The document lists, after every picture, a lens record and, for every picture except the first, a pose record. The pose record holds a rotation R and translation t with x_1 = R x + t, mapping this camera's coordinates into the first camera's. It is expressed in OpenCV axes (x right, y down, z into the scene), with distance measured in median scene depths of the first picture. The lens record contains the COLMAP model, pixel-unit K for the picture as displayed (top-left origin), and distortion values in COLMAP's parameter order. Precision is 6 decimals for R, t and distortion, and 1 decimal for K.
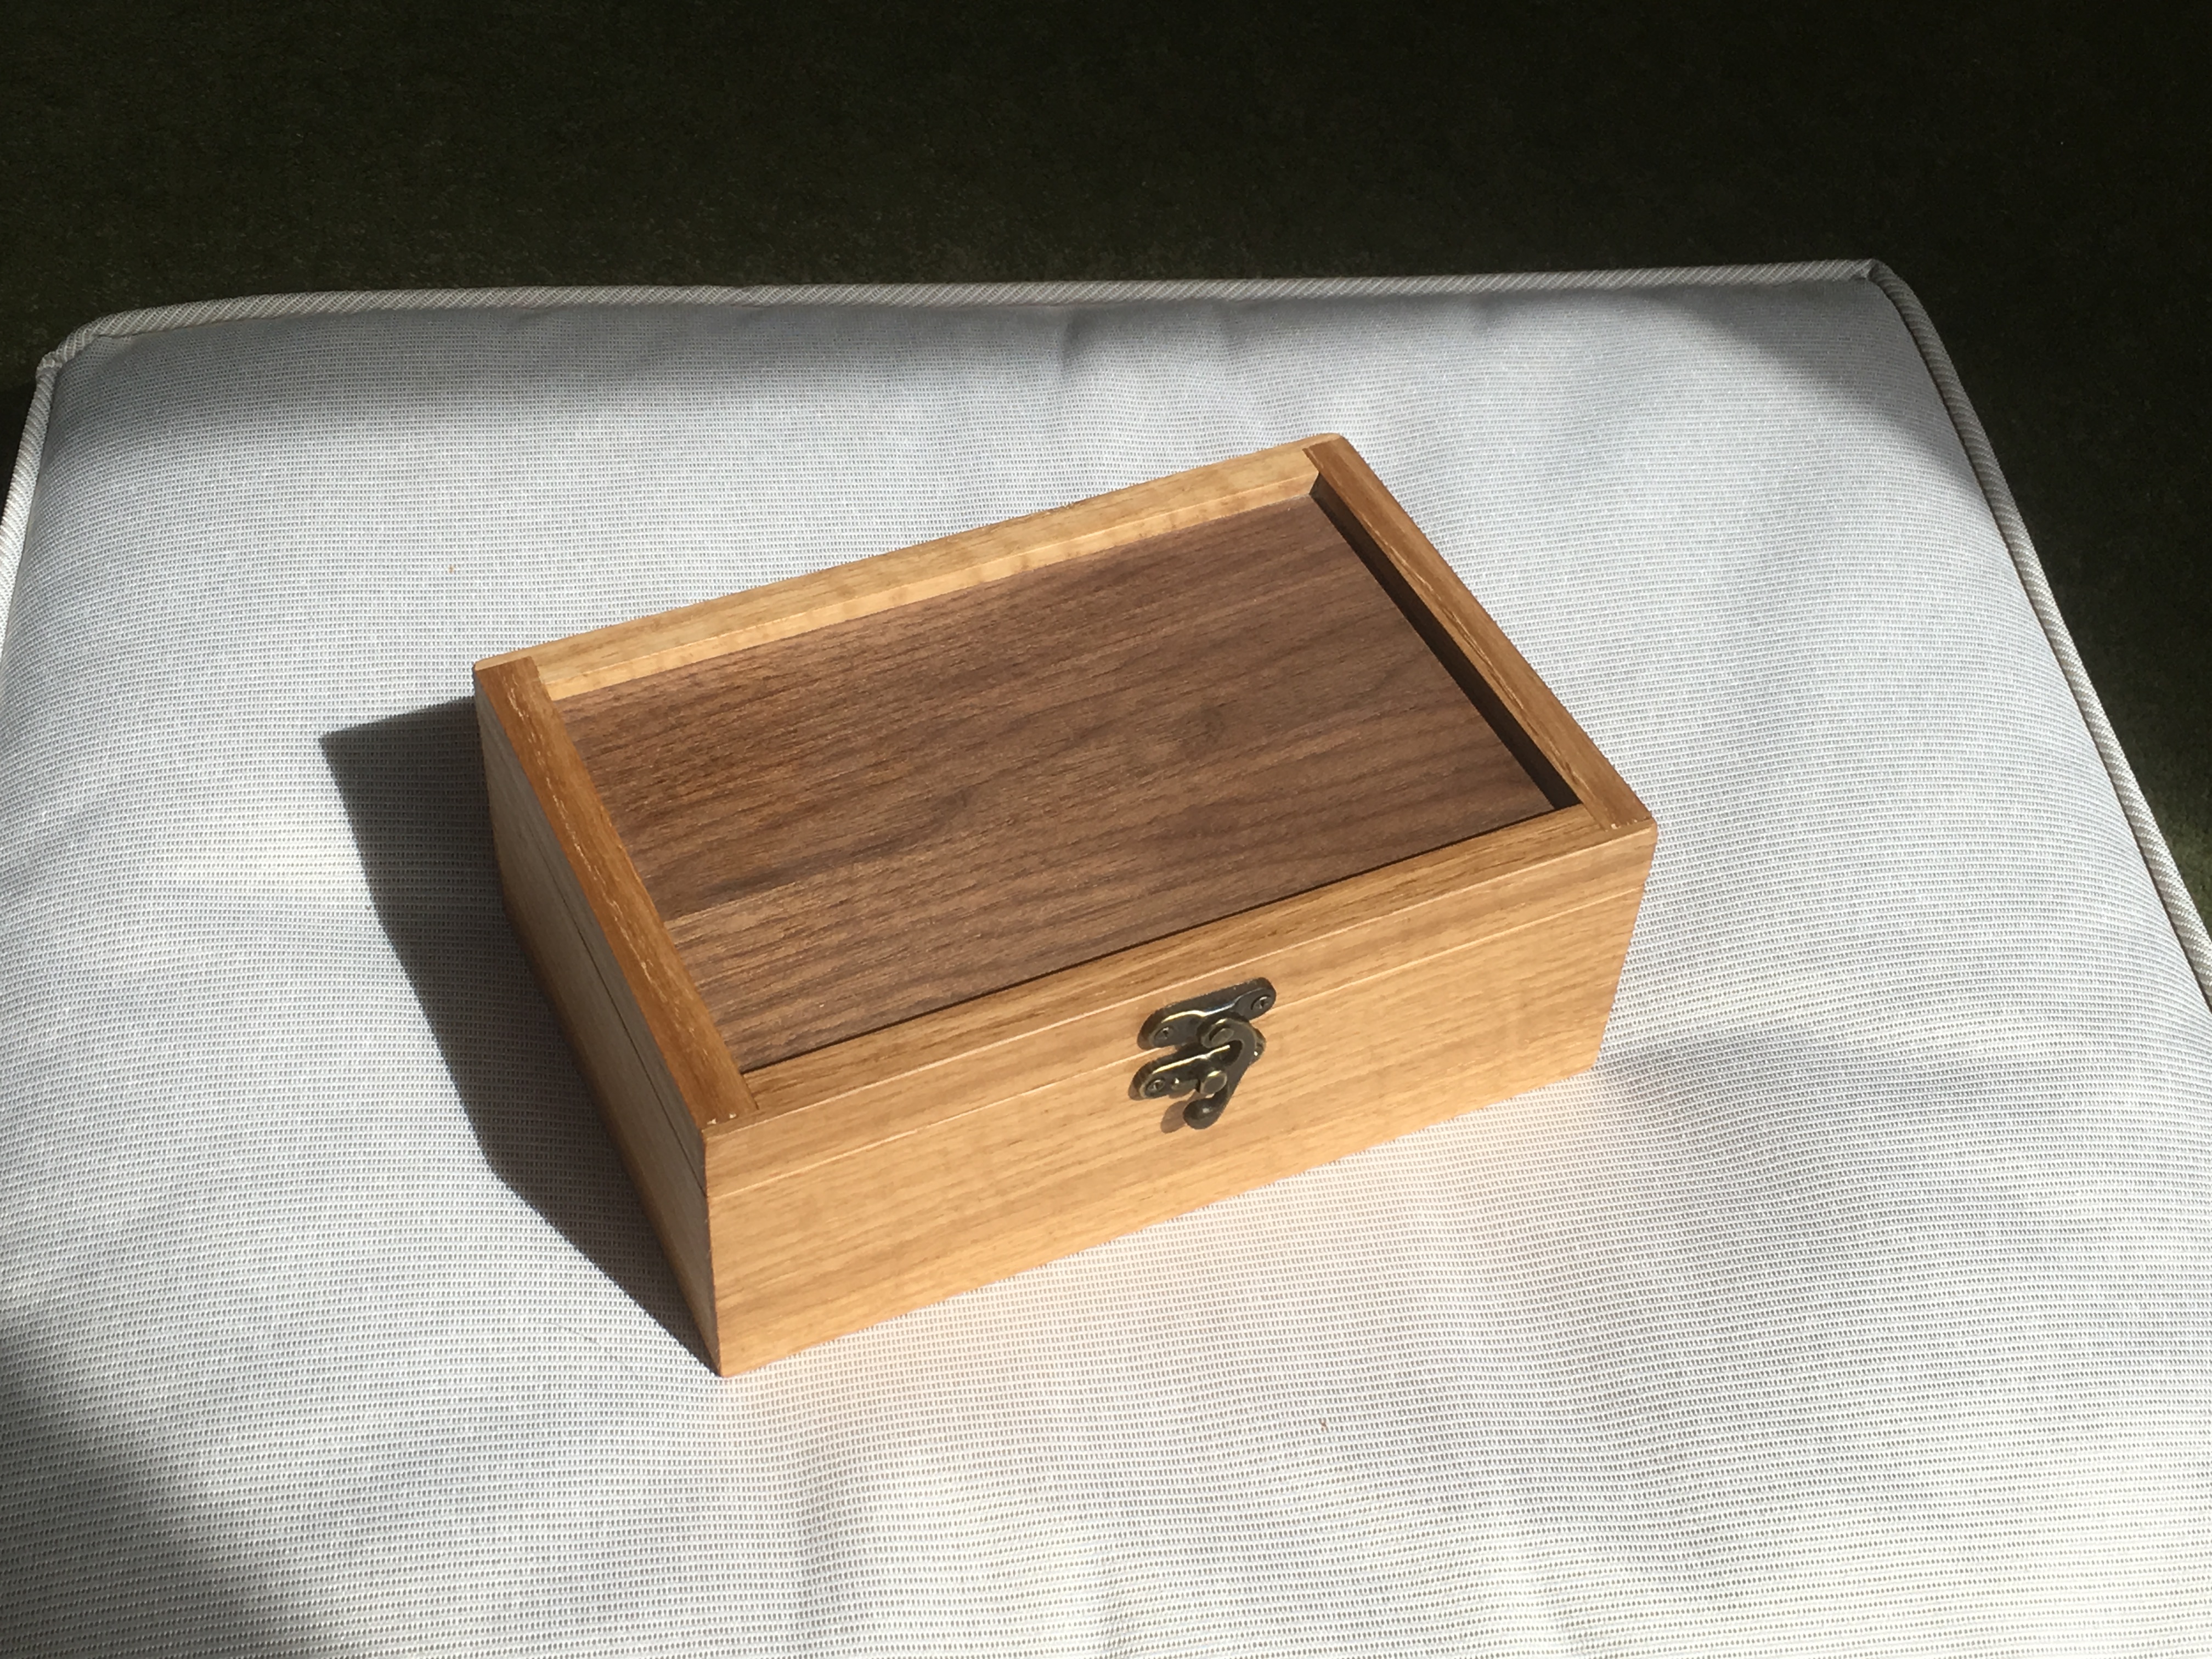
lens RADIAL K [[3087.6, 0, 1088.3], [0, 3087.6, 849.2], [0, 0, 1]] dist [0.094041, 0.000000]
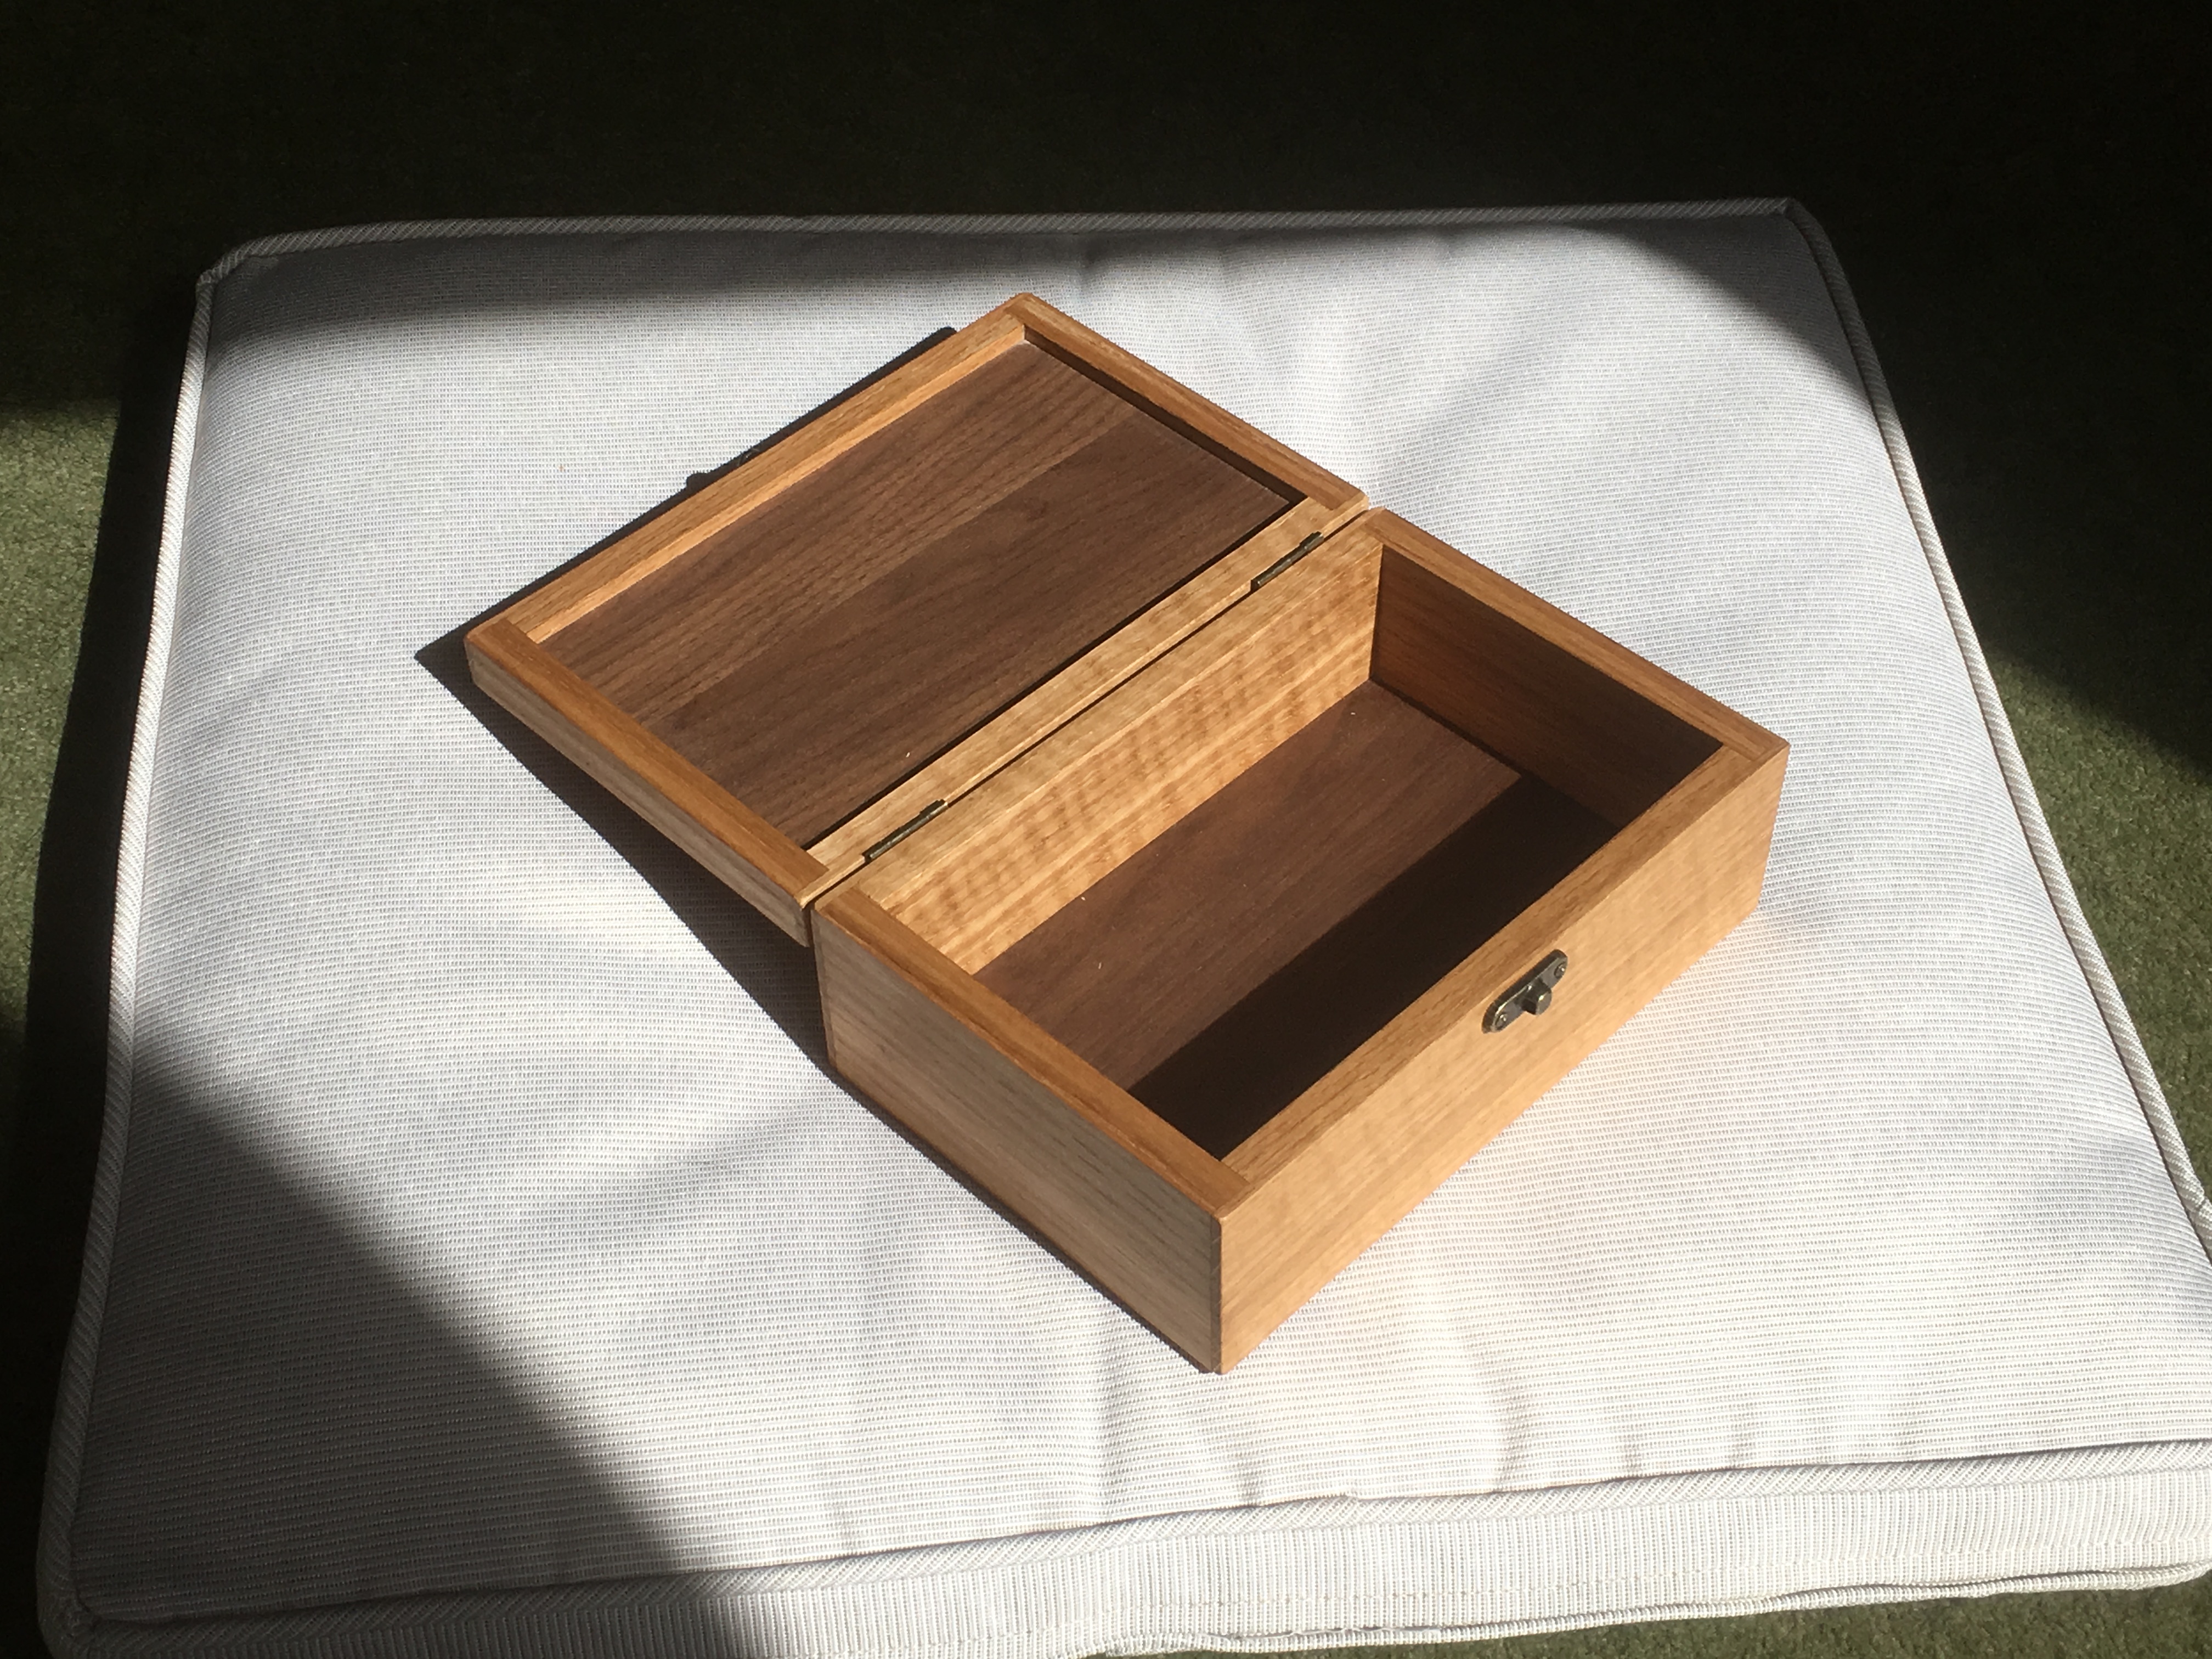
lens RADIAL K [[3087.6, 0, 1111.4], [0, 3087.6, 819.6], [0, 0, 1]] dist [0.094041, 0.000000]
pose [[0.999949, 0.009701, 0.002652, 0.002297], [-0.009821, 0.998723, 0.049562, -0.022091], [-0.002168, -0.049585, 0.998768, -0.226350]]
